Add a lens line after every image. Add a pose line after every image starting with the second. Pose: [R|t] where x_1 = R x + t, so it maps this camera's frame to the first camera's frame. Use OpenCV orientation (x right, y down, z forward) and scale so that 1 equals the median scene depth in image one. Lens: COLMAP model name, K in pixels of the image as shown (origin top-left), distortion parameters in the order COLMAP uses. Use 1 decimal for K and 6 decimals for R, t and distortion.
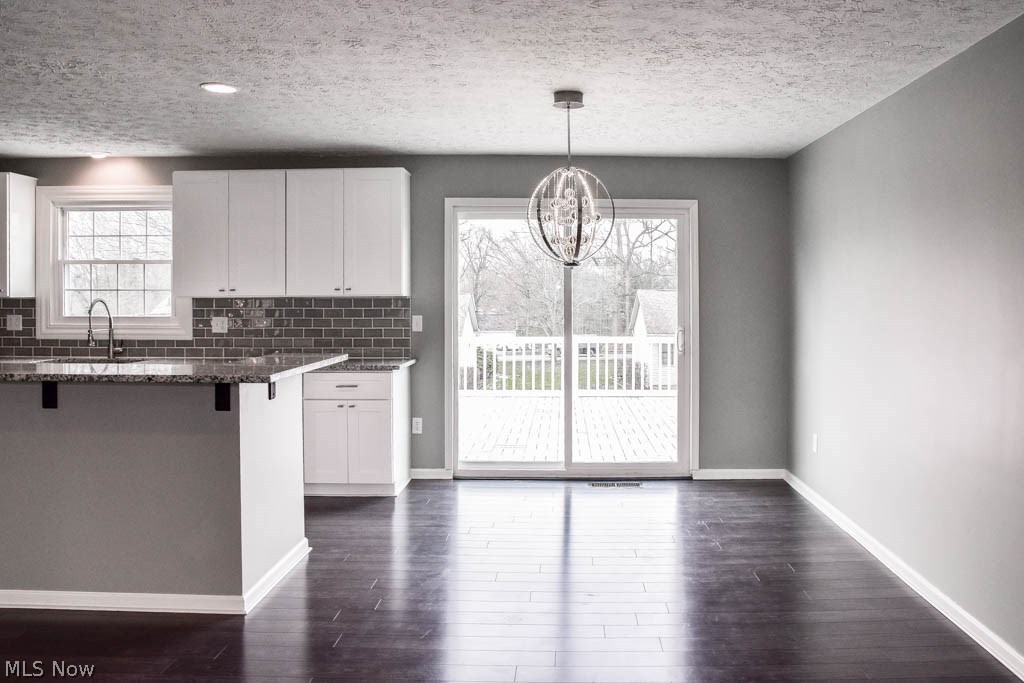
lens RADIAL K [[797.5, 0, 569.9], [0, 797.5, 294.5], [0, 0, 1]] dist [-0.081752, 0.016348]
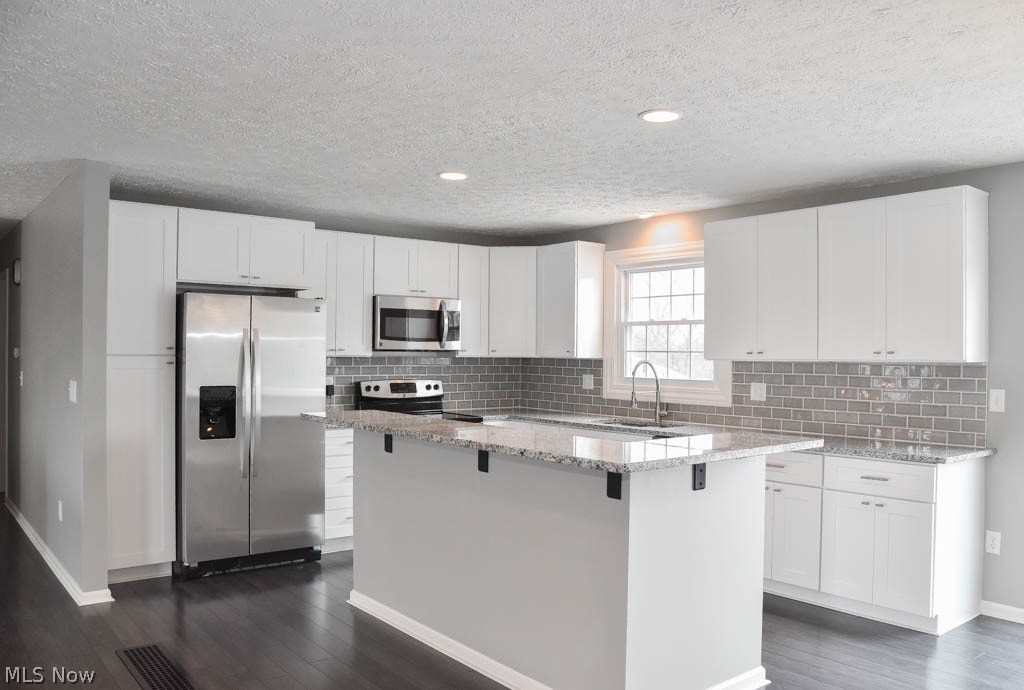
lens RADIAL K [[808.9, 0, 512.0], [0, 808.9, 345.0], [0, 0, 1]] dist [-0.148571, 0.123062]
pose [[0.614499, -0.000987, -0.788917, 0.094796], [-0.010992, 0.999891, -0.009813, -0.002066], [0.788841, 0.014702, 0.614421, 0.229116]]
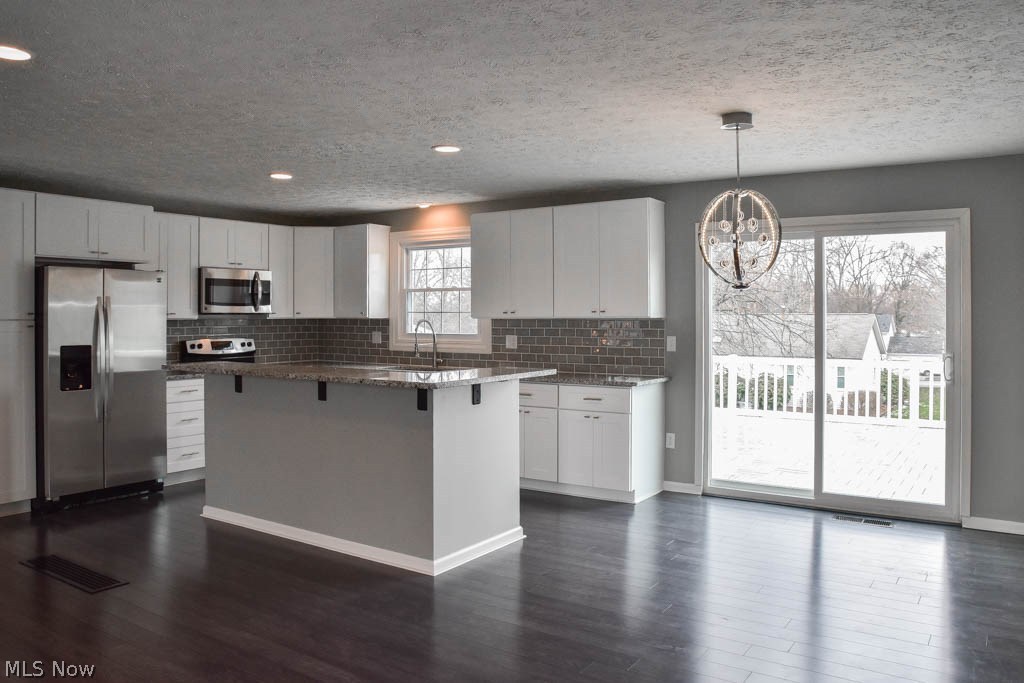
lens RADIAL K [[780.9, 0, 512.3], [0, 780.9, 309.0], [0, 0, 1]] dist [-0.120282, 0.076205]
pose [[0.824018, -0.004902, -0.566542, 0.222189], [0.000679, 0.999970, -0.007665, -0.001632], [0.566563, 0.005931, 0.823997, 0.034494]]
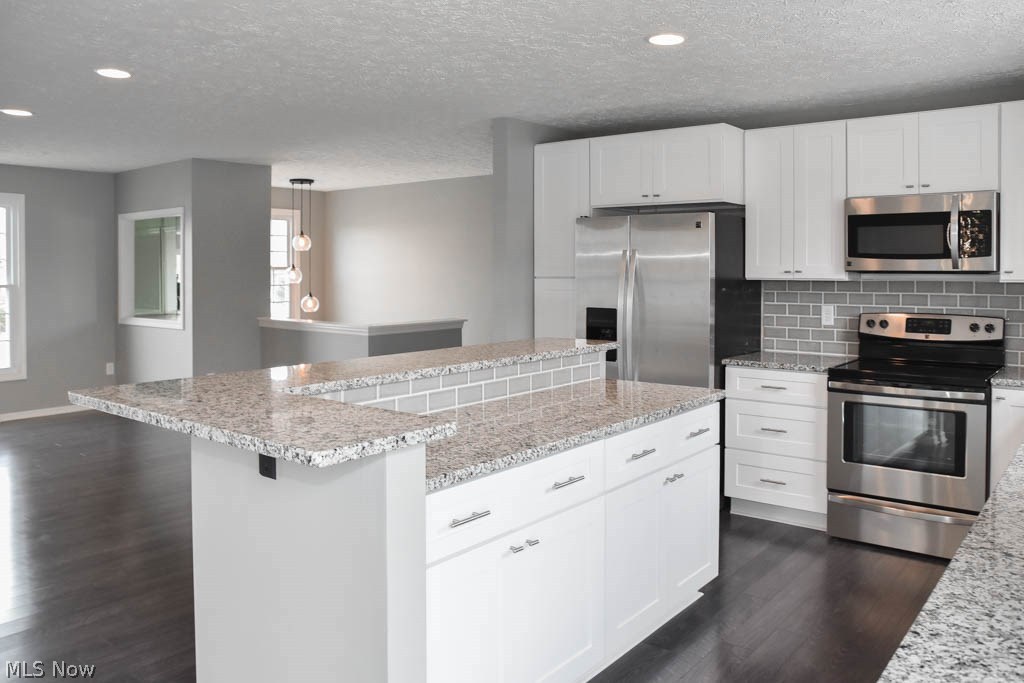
lens RADIAL K [[792.0, 0, 522.8], [0, 792.0, 271.2], [0, 0, 1]] dist [-0.066694, 0.006533]
pose [[-0.626921, 0.001657, -0.779081, -0.042646], [-0.004155, 0.999976, 0.005469, -0.007225], [0.779072, 0.006666, -0.626900, 0.948593]]
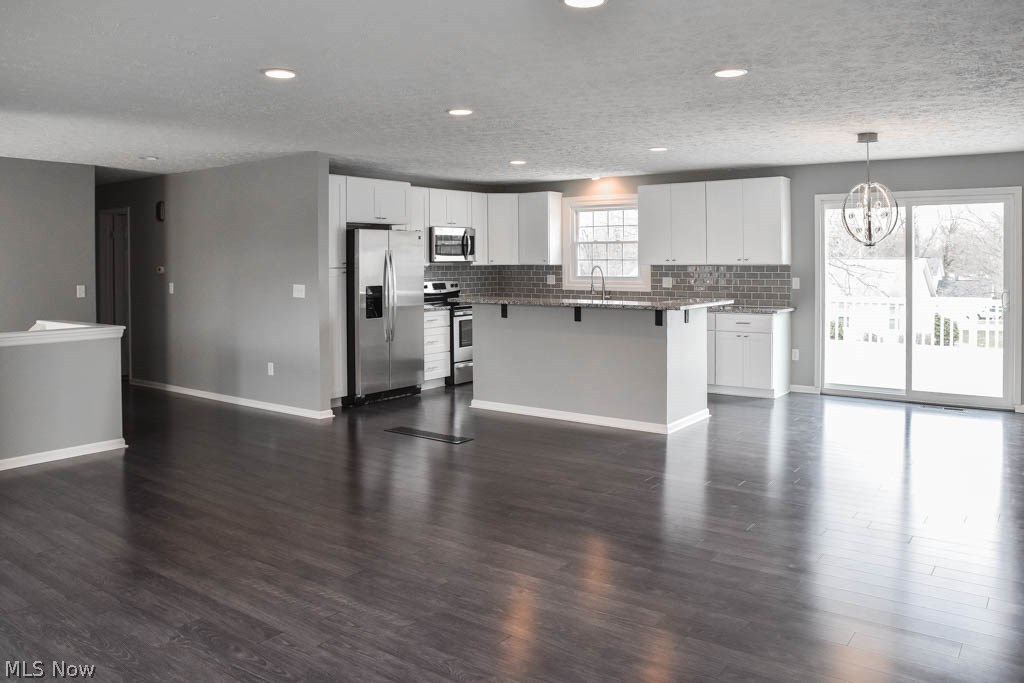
lens RADIAL K [[792.0, 0, 522.8], [0, 792.0, 271.2], [0, 0, 1]] dist [-0.066694, 0.006533]
pose [[0.808572, 0.006155, -0.588365, 0.246979], [0.003643, 0.999874, 0.015467, -0.009064], [0.588386, -0.014650, 0.808447, -0.439003]]
